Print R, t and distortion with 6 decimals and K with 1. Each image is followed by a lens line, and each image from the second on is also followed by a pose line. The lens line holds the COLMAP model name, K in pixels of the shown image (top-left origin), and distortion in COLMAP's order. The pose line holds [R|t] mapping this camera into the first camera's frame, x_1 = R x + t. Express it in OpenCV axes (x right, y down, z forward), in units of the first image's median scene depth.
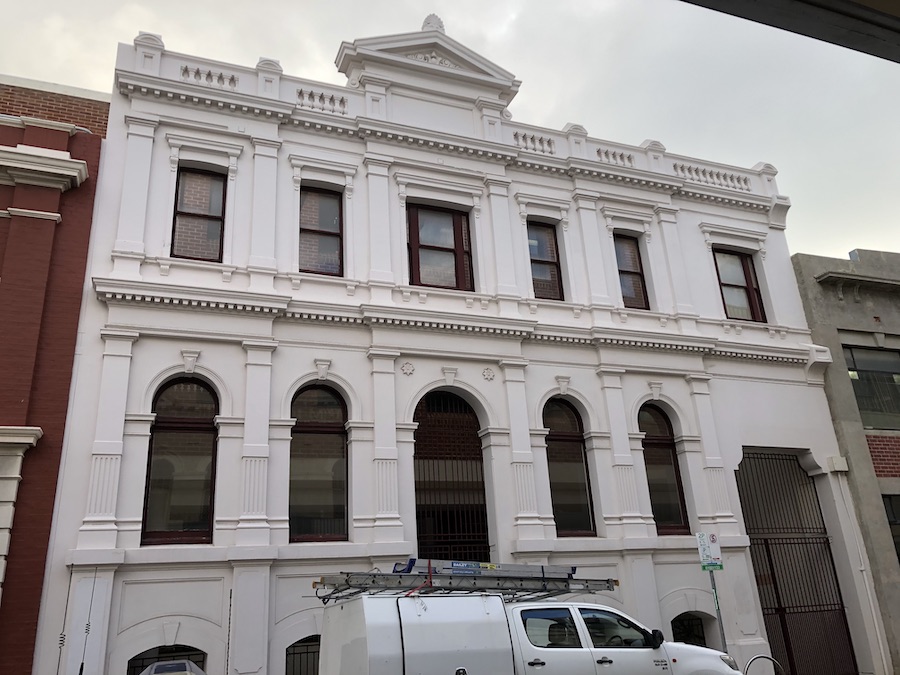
lens RADIAL K [[741.7, 0, 450.0], [0, 741.7, 337.5], [0, 0, 1]] dist [0.058053, -0.070205]
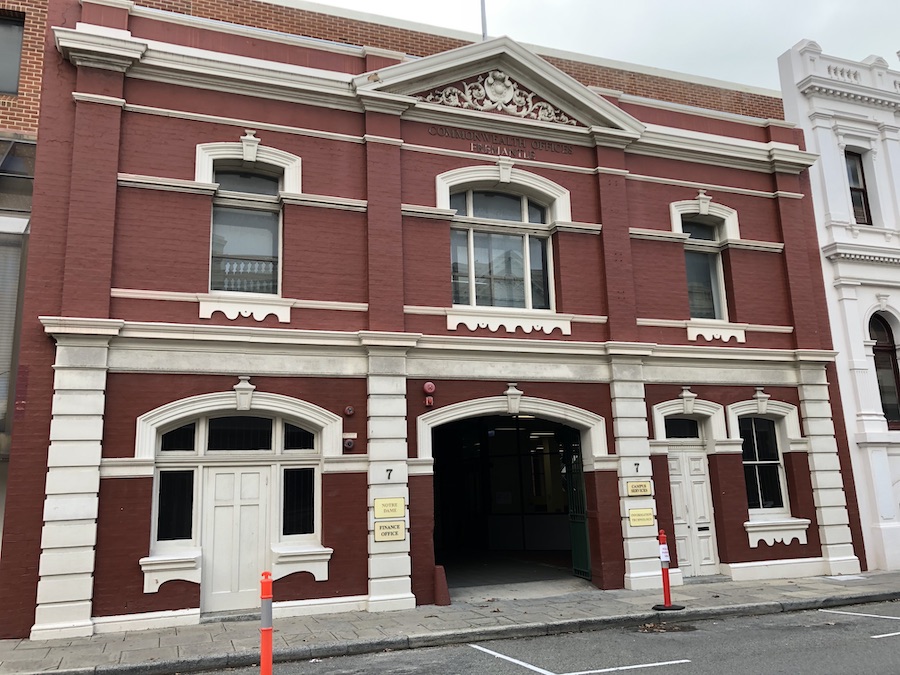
lens RADIAL K [[741.7, 0, 450.0], [0, 741.7, 337.5], [0, 0, 1]] dist [0.058053, -0.070205]
pose [[0.998956, 0.023100, -0.039402, -0.316295], [-0.017100, 0.989085, 0.146349, -0.027193], [0.042353, -0.145523, 0.988448, -0.120694]]
